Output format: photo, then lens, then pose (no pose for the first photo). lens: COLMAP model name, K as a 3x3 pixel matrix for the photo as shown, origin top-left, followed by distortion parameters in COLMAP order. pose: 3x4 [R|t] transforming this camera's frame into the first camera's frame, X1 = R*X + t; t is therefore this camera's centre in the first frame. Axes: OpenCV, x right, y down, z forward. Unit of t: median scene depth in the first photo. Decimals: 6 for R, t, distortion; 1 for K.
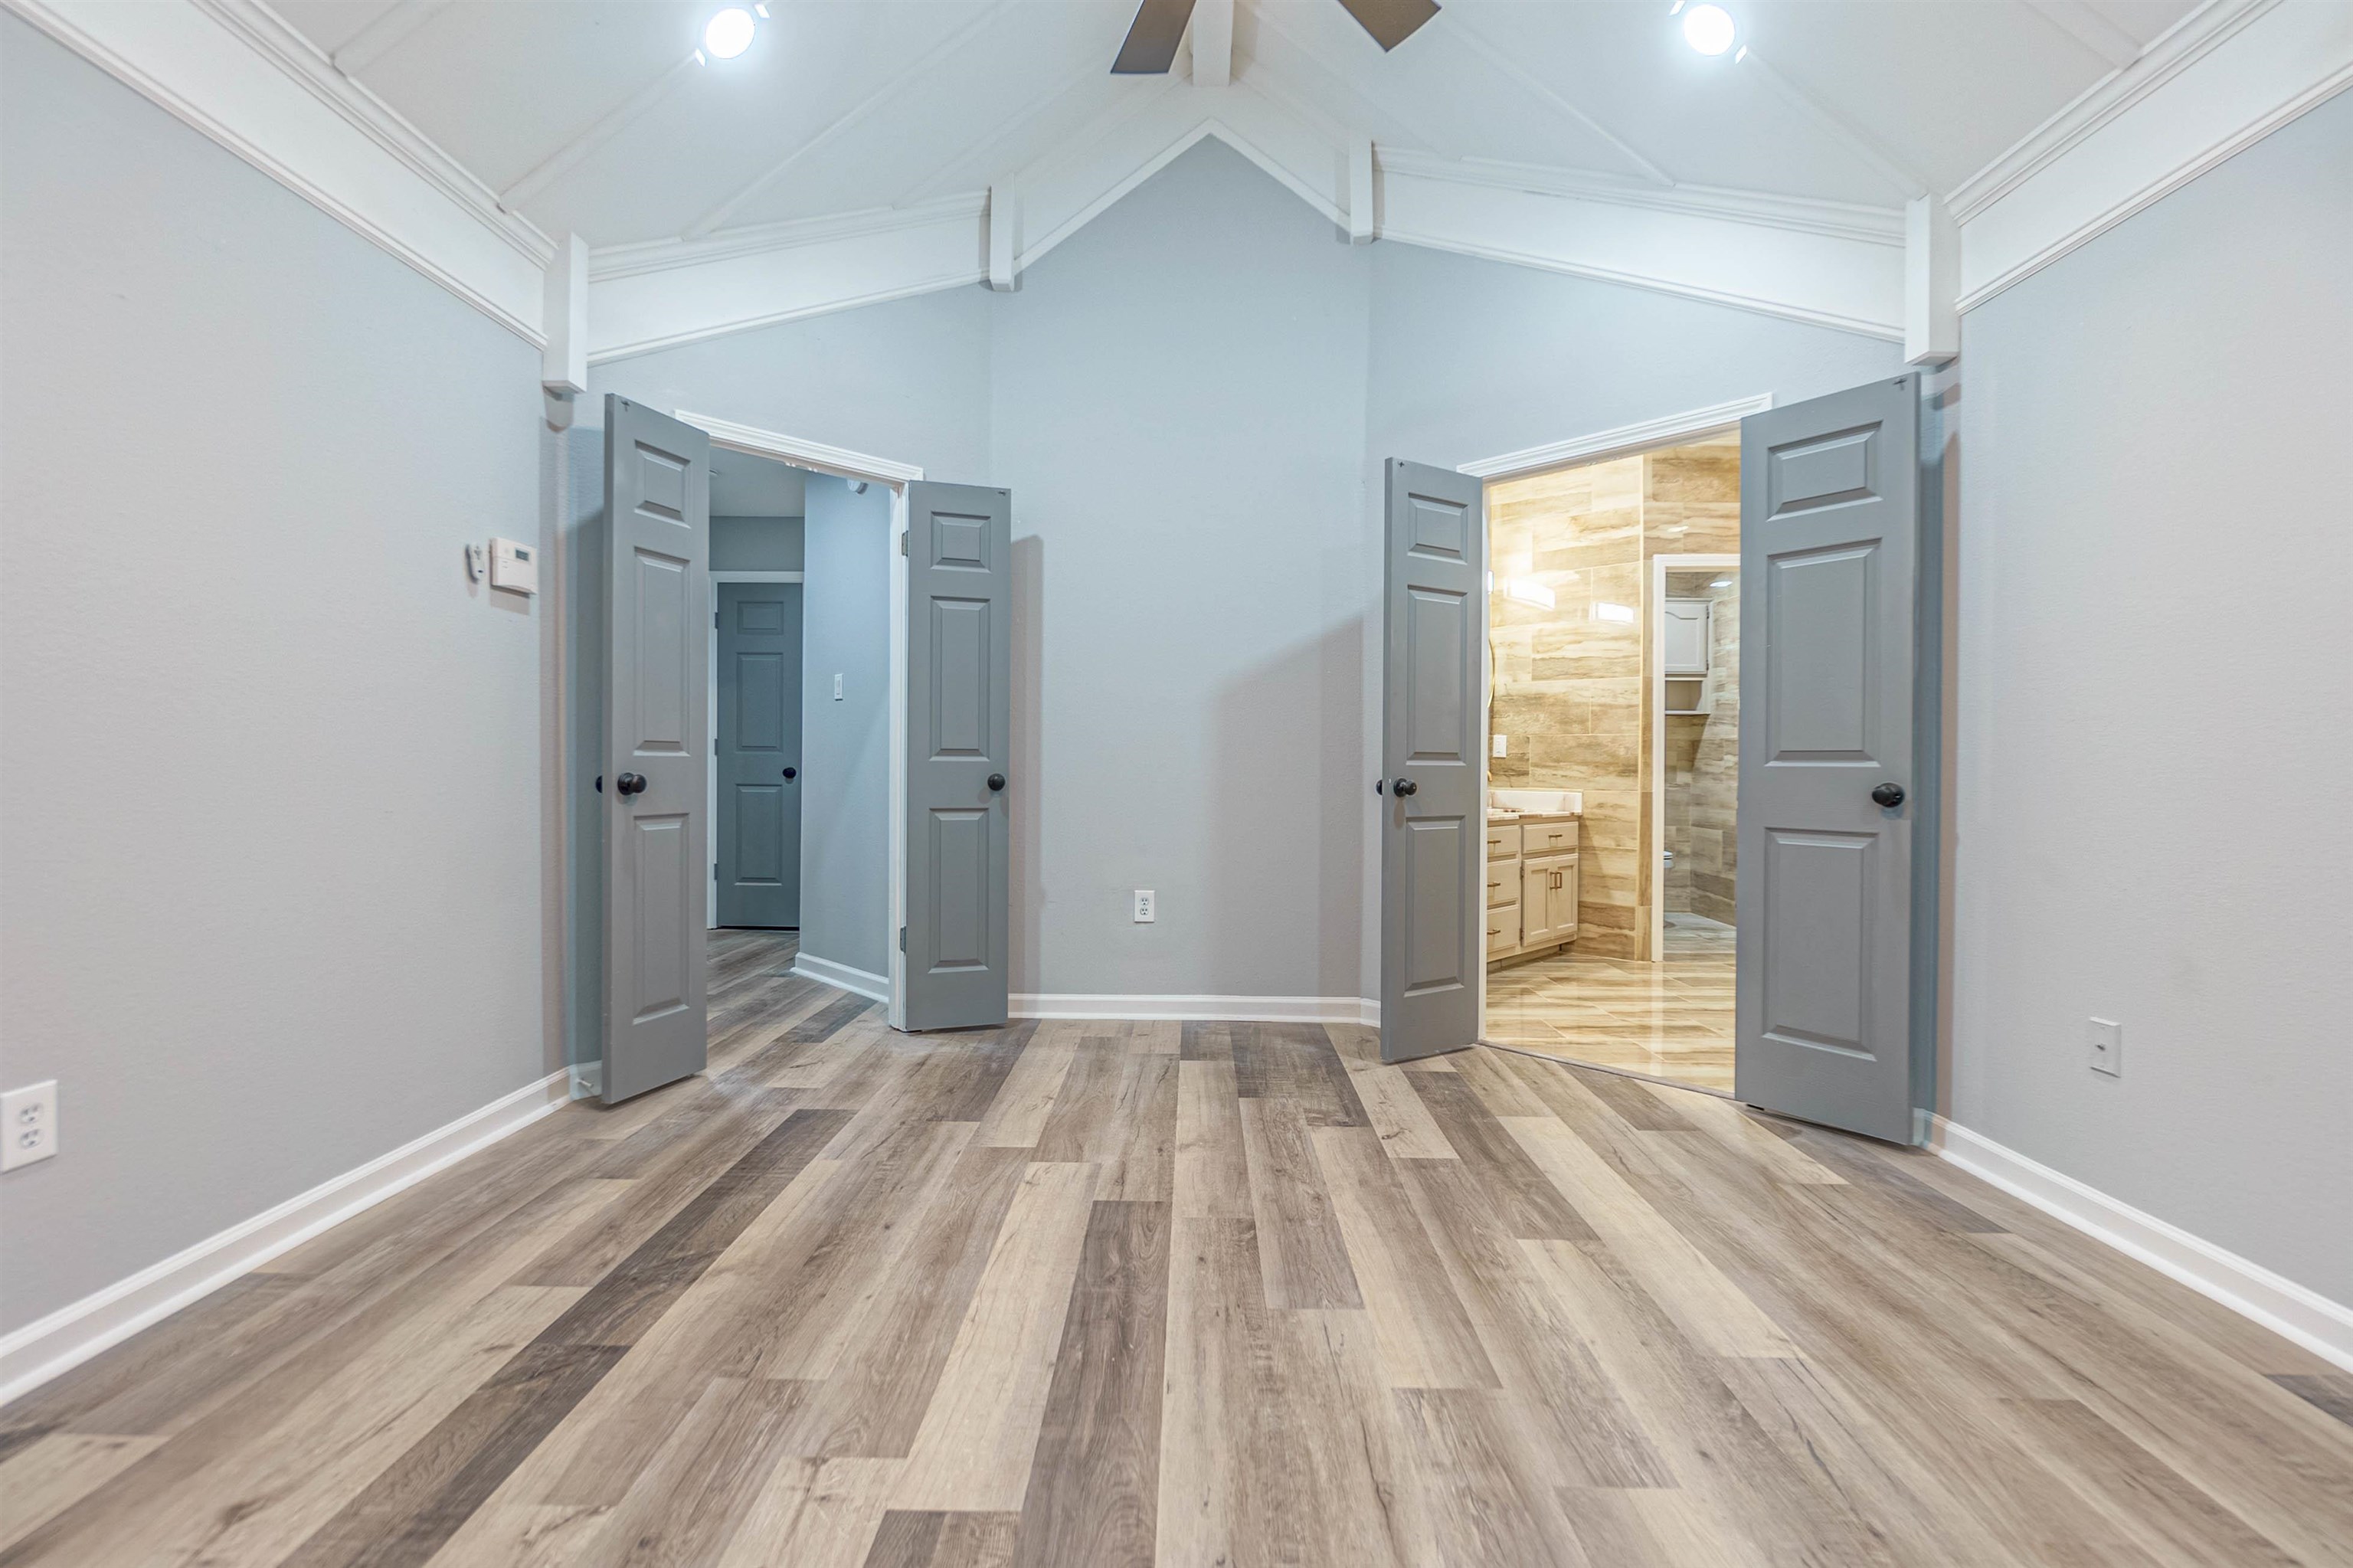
lens RADIAL K [[1054.7, 0, 1150.7], [0, 1054.7, 774.5], [0, 0, 1]] dist [-0.008457, 0.002356]
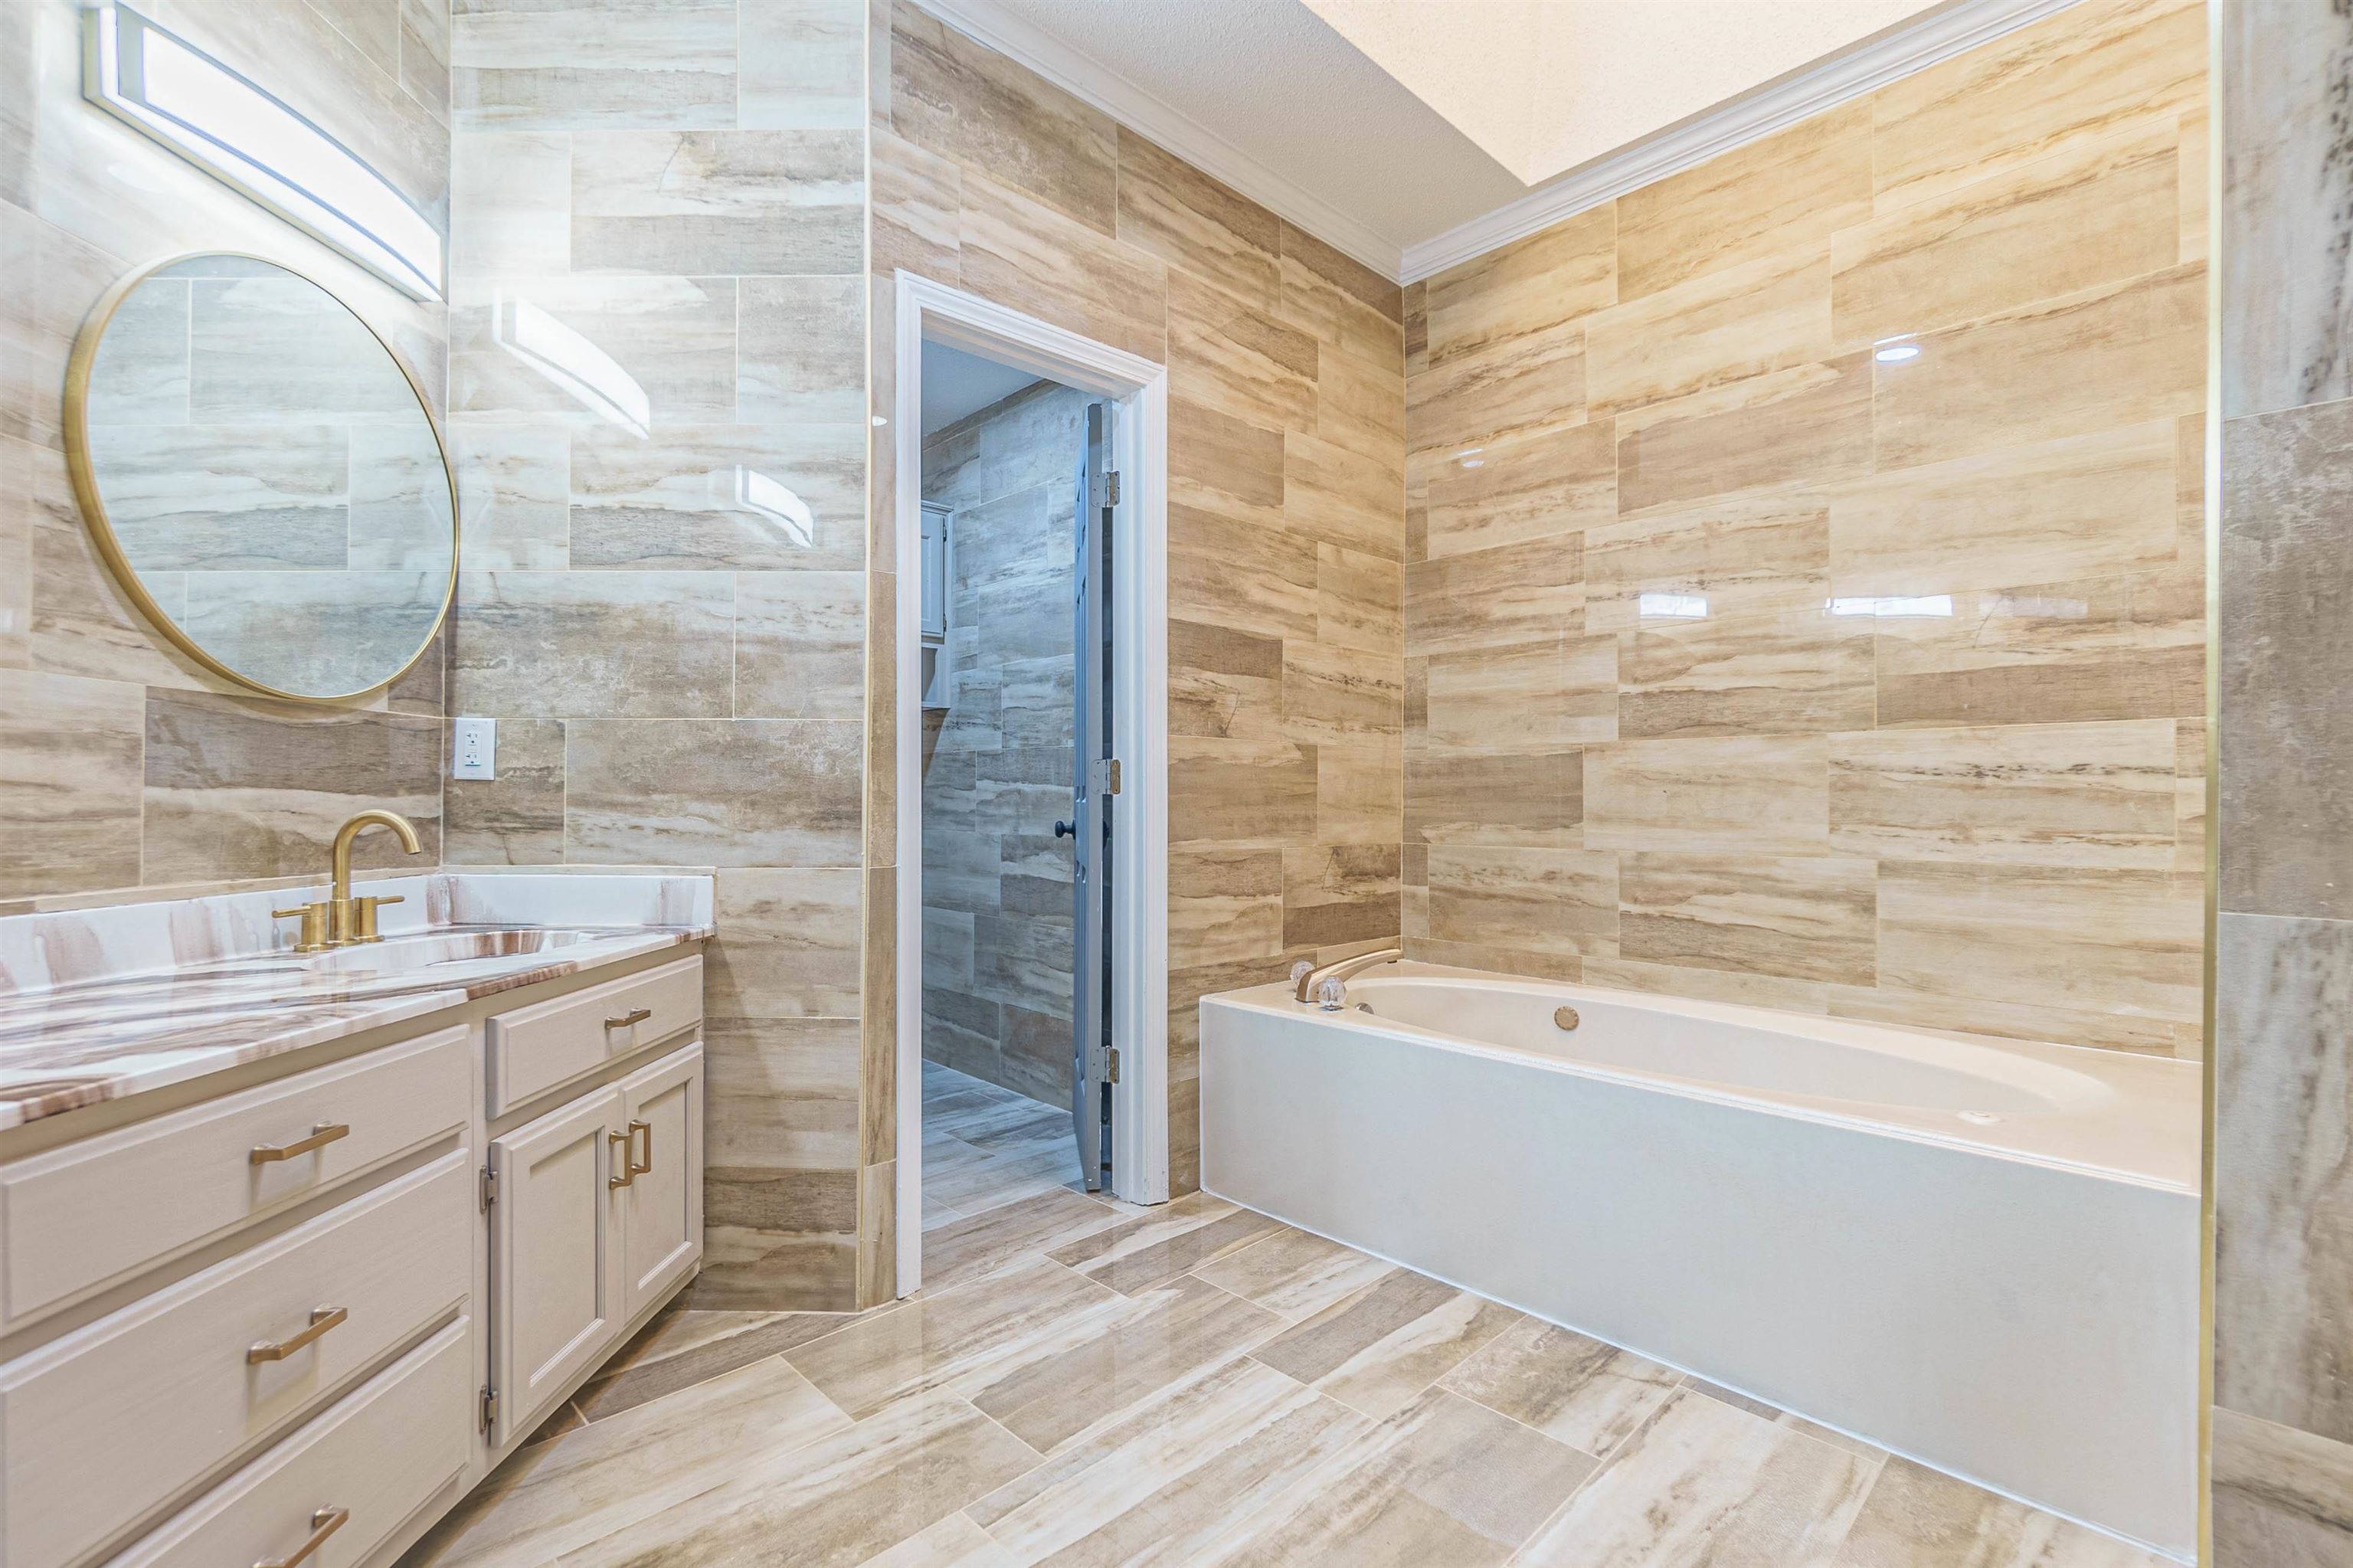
lens RADIAL K [[1054.7, 0, 1213.3], [0, 1054.7, 790.7], [0, 0, 1]] dist [-0.008457, 0.002356]
pose [[0.681881, 0.000072, 0.731463, 0.259087], [0.010166, 0.999902, -0.009575, -0.007024], [-0.731392, 0.013965, 0.681814, 0.619662]]
